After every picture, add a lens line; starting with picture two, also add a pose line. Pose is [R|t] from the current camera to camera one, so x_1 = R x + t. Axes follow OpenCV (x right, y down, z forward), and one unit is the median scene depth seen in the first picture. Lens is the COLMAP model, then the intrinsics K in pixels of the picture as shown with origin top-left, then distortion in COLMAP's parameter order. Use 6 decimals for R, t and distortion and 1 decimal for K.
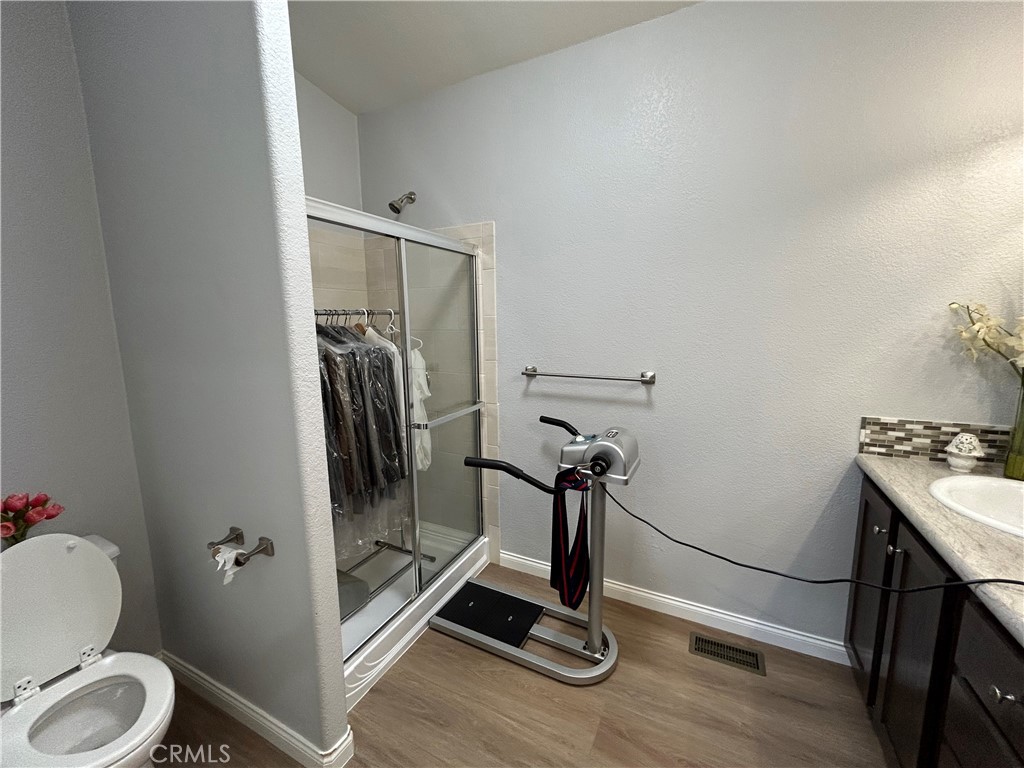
lens RADIAL K [[413.1, 0, 512.2], [0, 413.1, 381.6], [0, 0, 1]] dist [-0.000088, -0.000266]
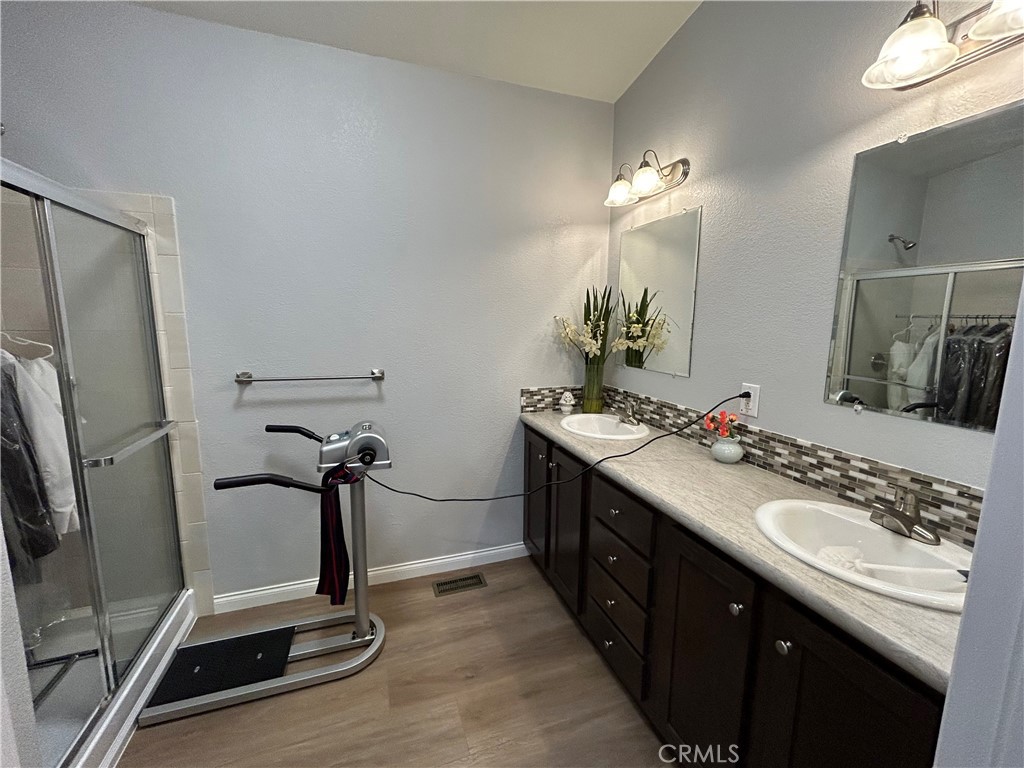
lens RADIAL K [[413.1, 0, 511.9], [0, 413.1, 380.3], [0, 0, 1]] dist [-0.000088, -0.000266]
pose [[0.692581, -0.081288, 0.716746, -0.249715], [0.087239, 0.995776, 0.028635, 0.006604], [-0.716046, 0.042696, 0.696747, -0.035213]]
